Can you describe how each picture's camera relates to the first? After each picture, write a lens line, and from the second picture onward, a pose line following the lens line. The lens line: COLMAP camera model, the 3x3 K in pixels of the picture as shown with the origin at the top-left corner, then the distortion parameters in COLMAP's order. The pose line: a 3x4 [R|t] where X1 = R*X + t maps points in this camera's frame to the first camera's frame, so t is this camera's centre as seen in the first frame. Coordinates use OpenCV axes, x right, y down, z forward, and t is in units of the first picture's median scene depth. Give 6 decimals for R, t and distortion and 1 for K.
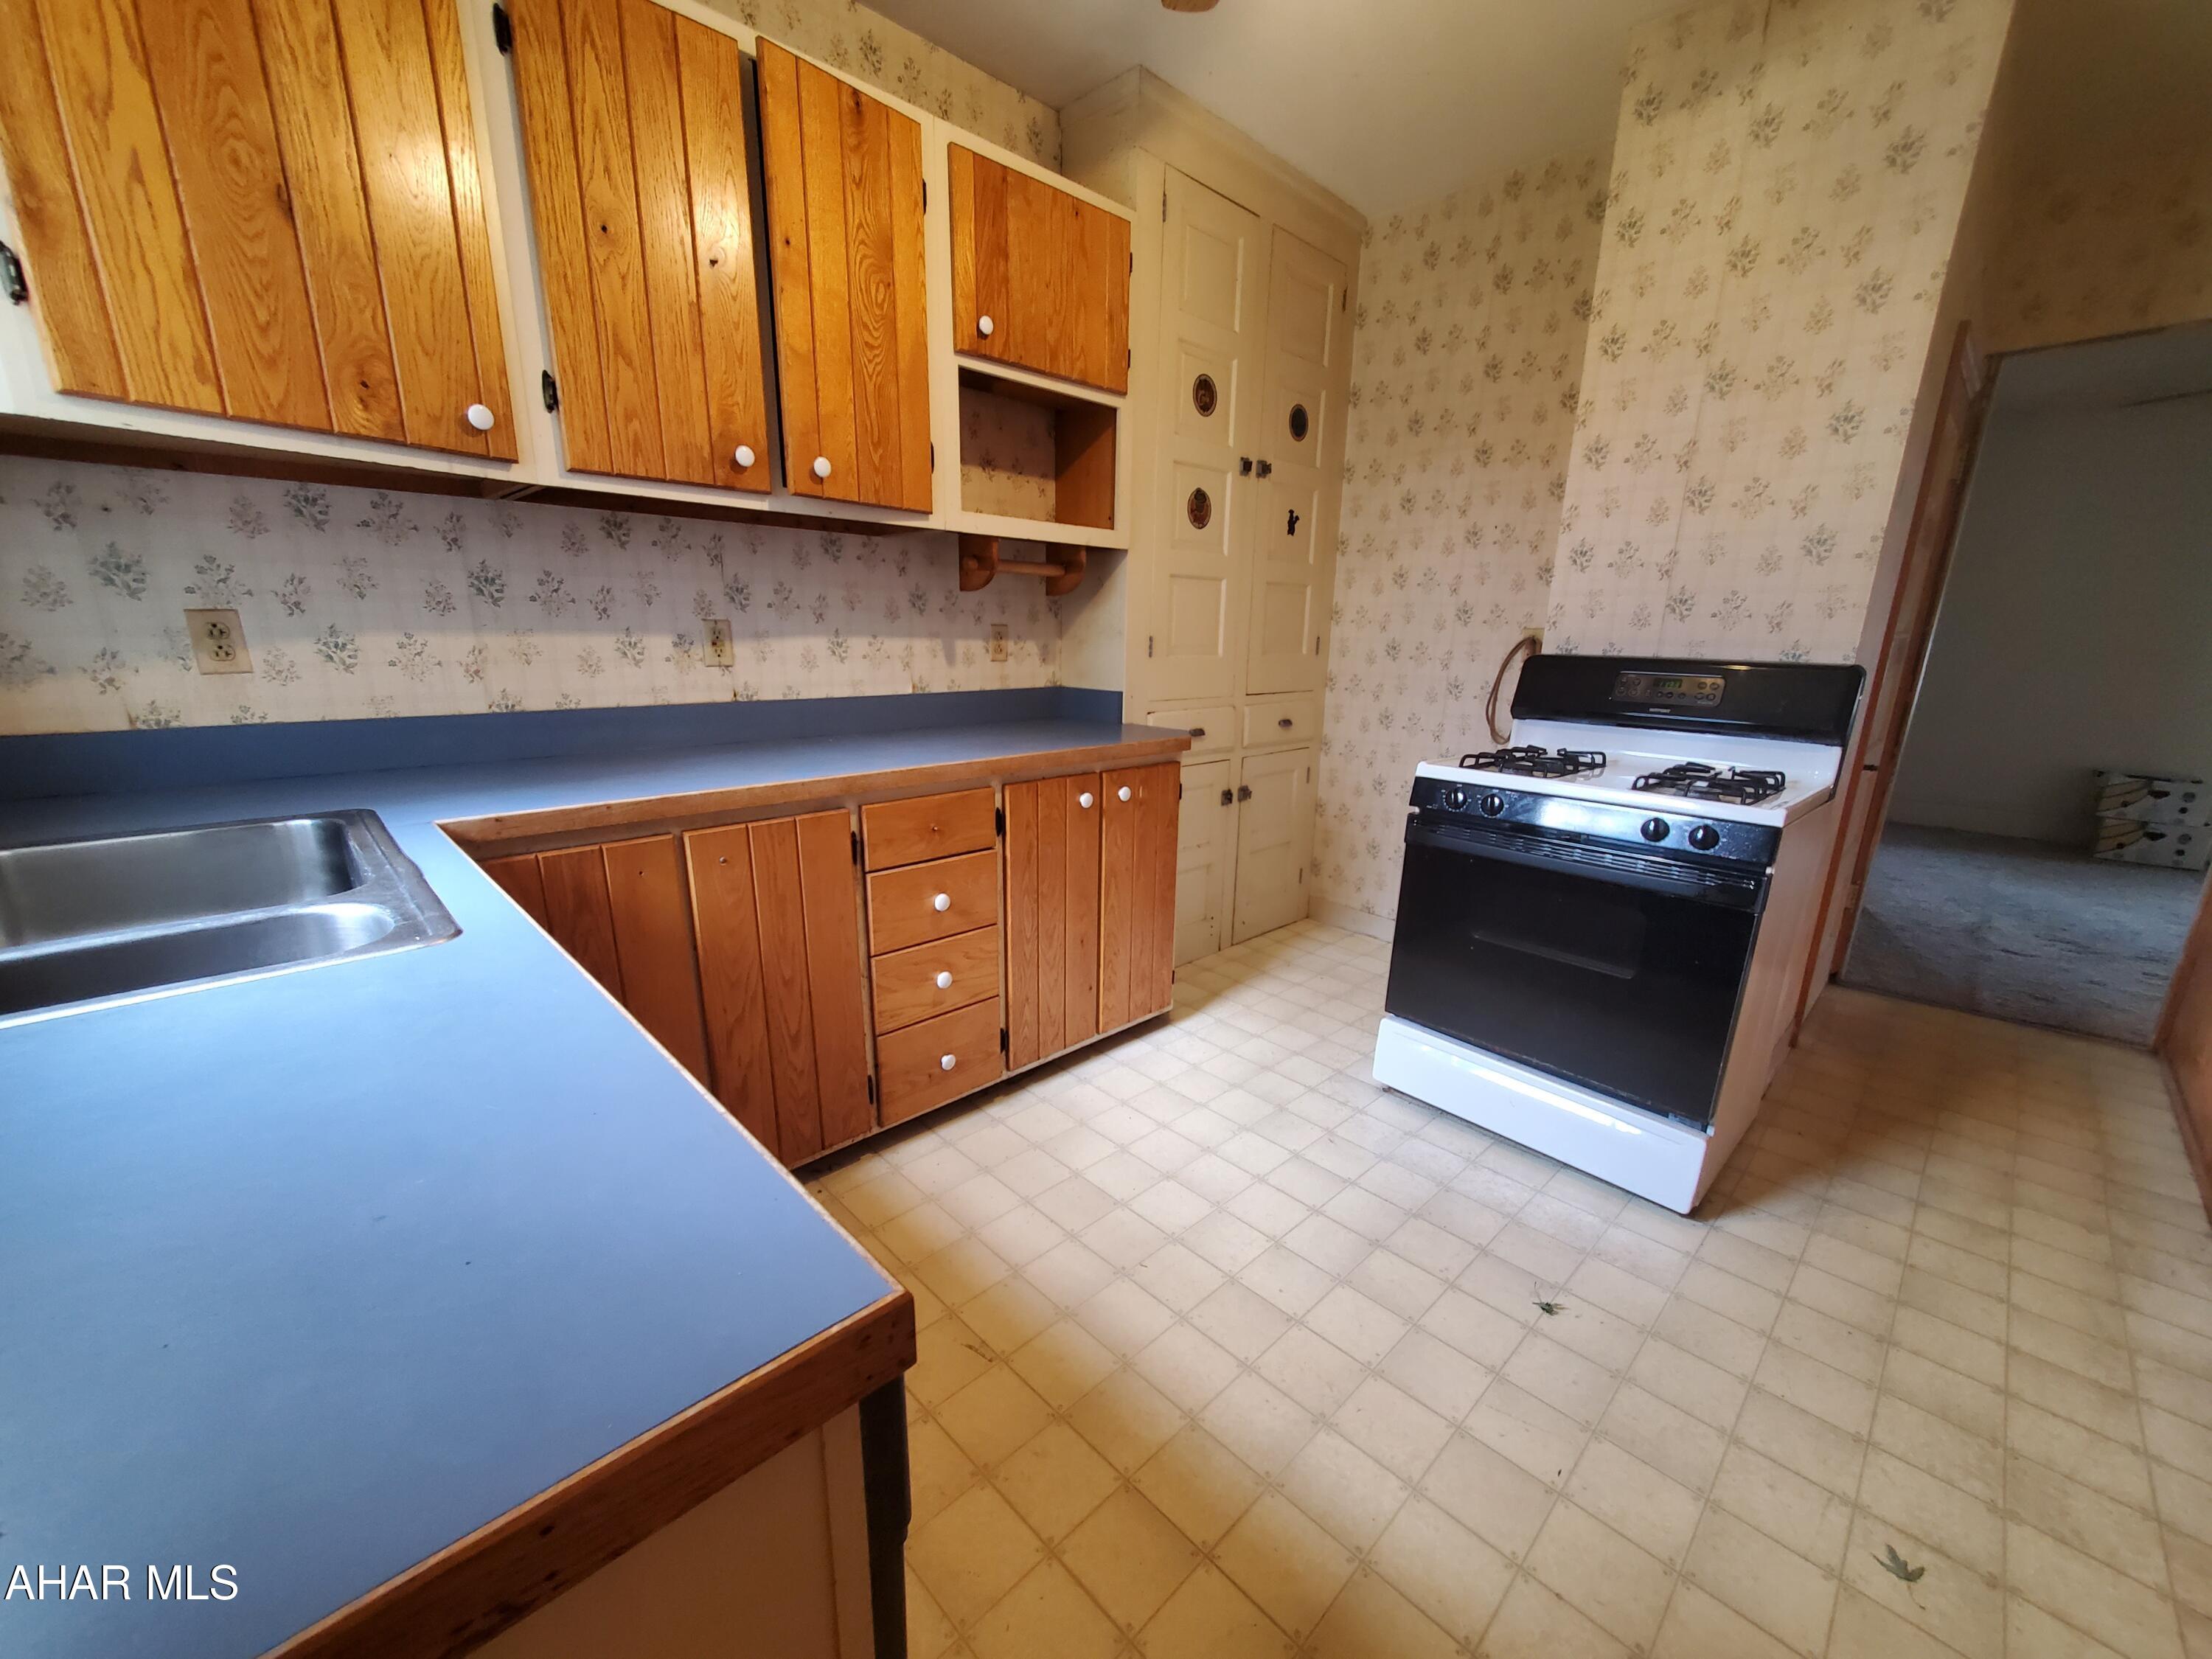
lens RADIAL K [[871.0, 0, 1106.4], [0, 871.0, 856.6], [0, 0, 1]] dist [0.001144, 0.000116]
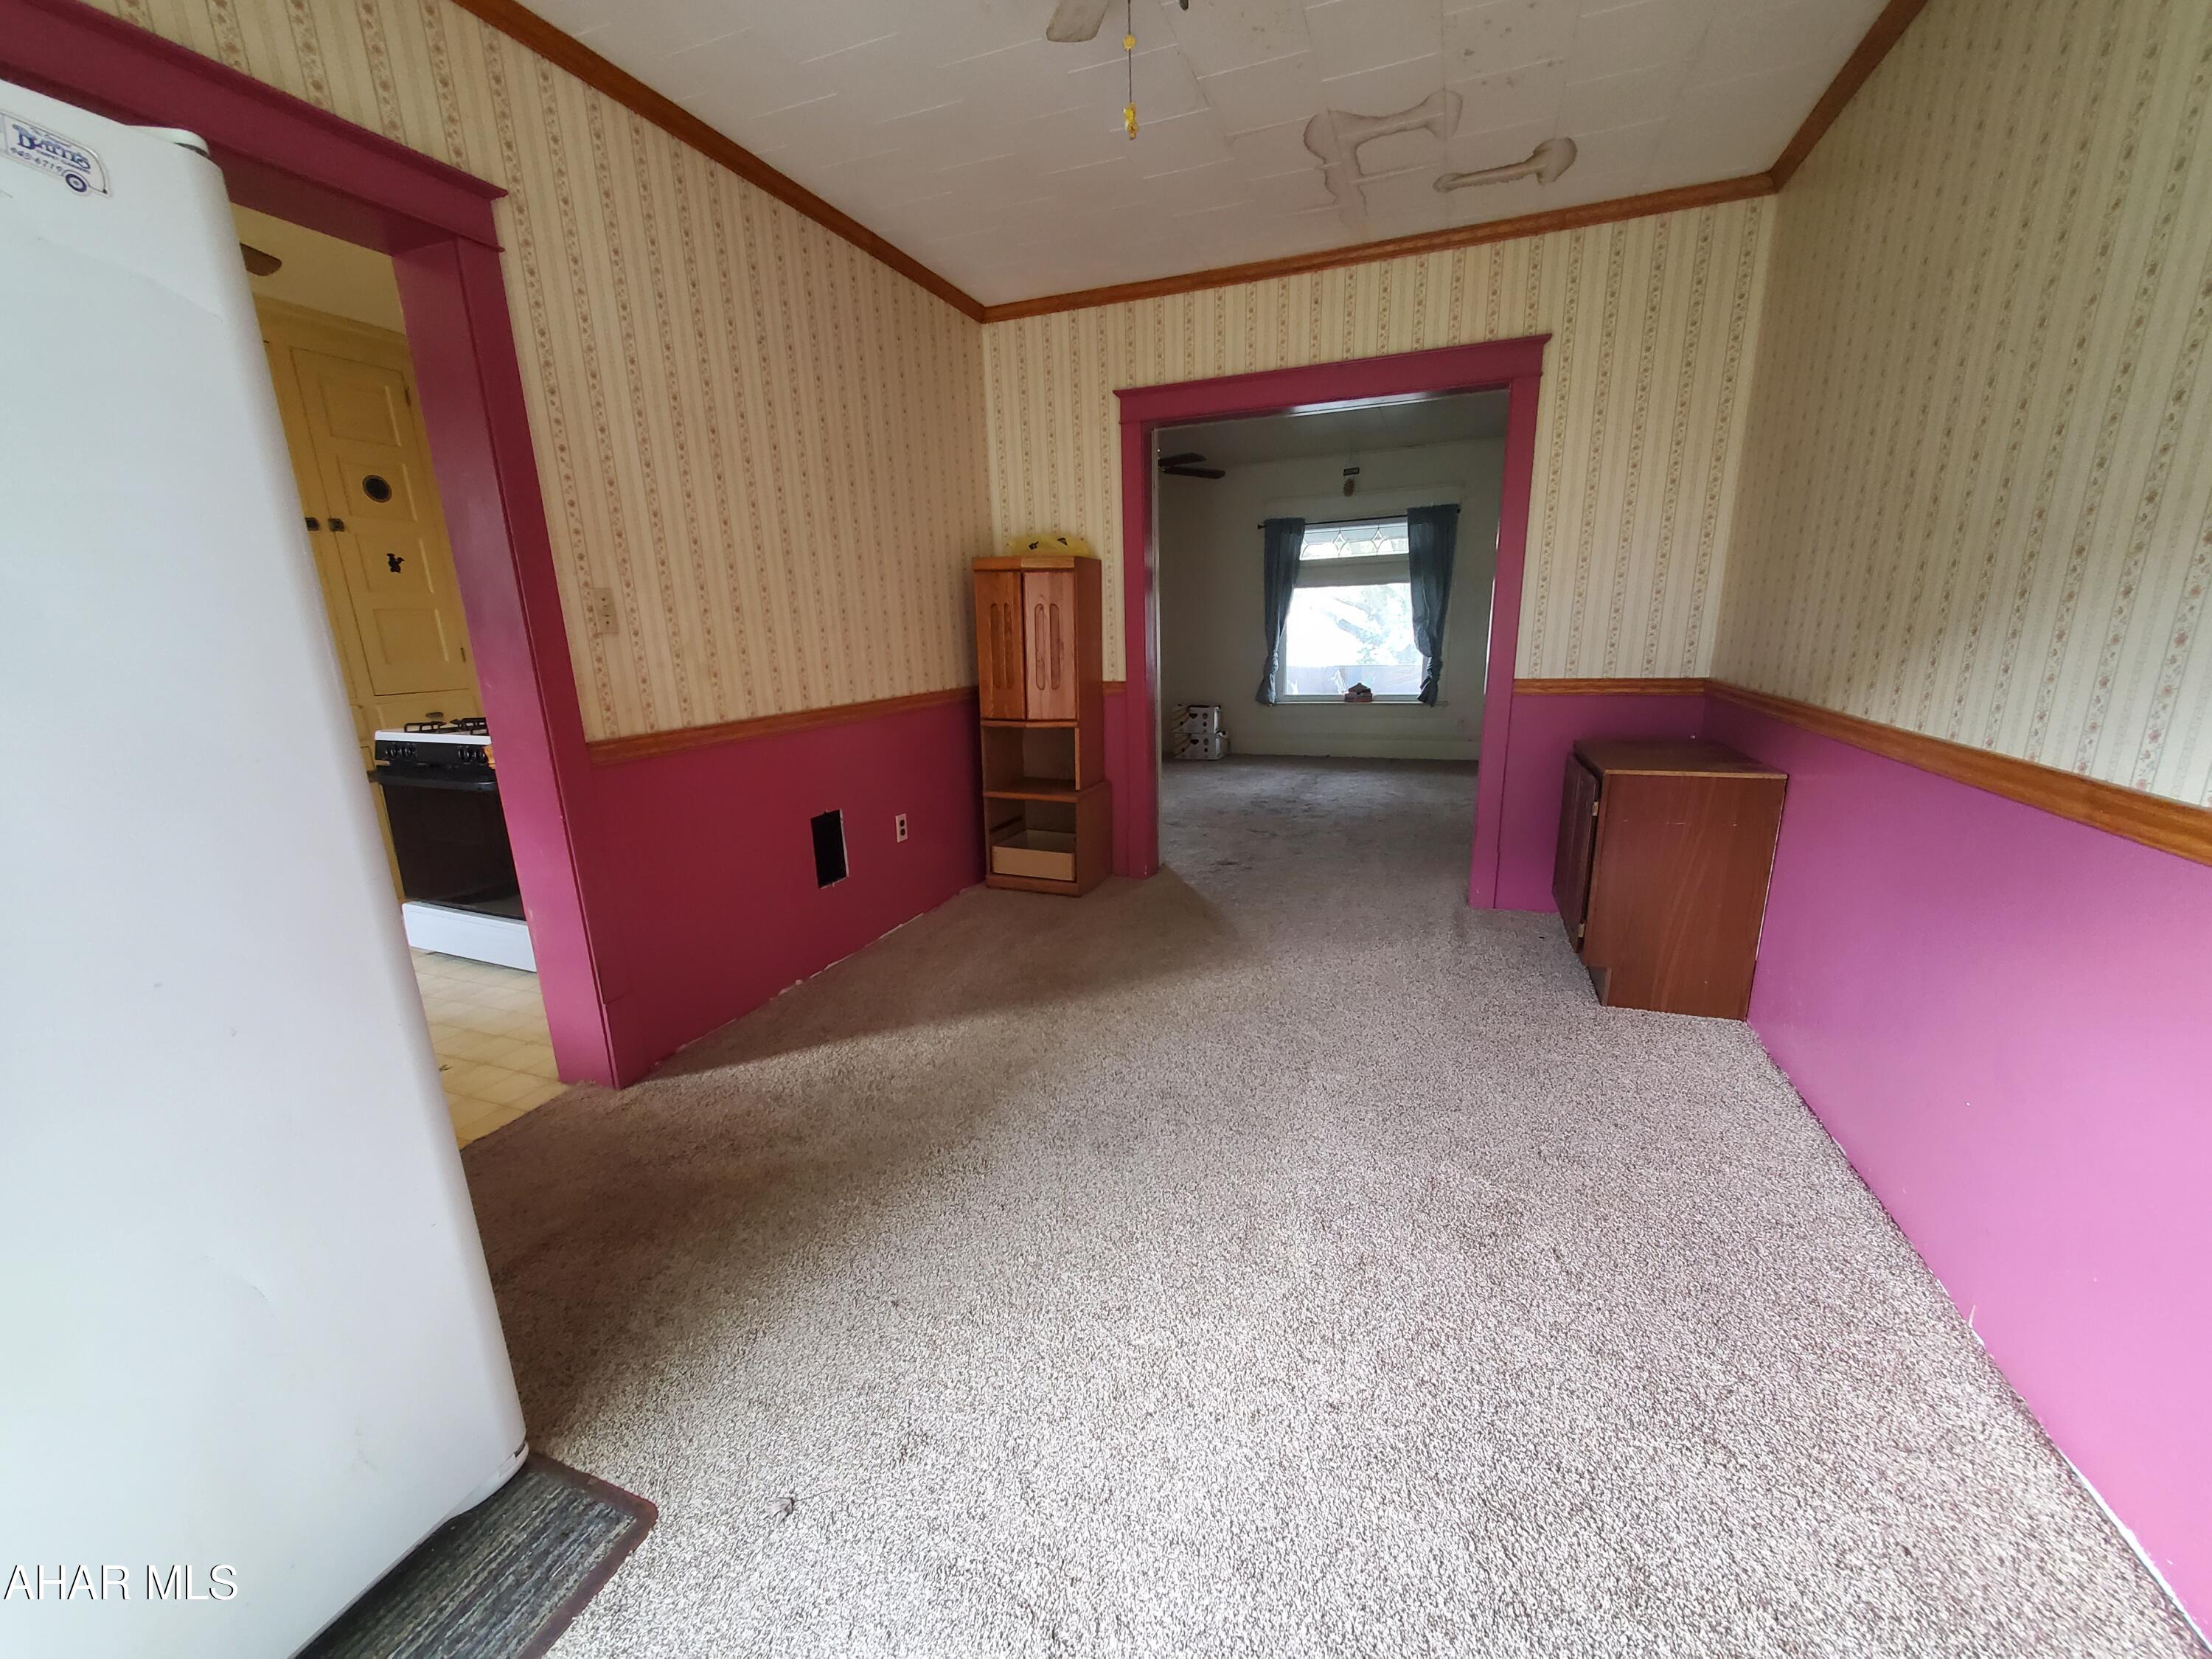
lens RADIAL K [[871.0, 0, 1106.4], [0, 871.0, 856.6], [0, 0, 1]] dist [0.001144, 0.000116]
pose [[0.907523, -0.148282, 0.392957, 0.618347], [0.148308, 0.988471, 0.030485, 0.176409], [-0.392947, 0.030613, 0.919052, -0.628681]]
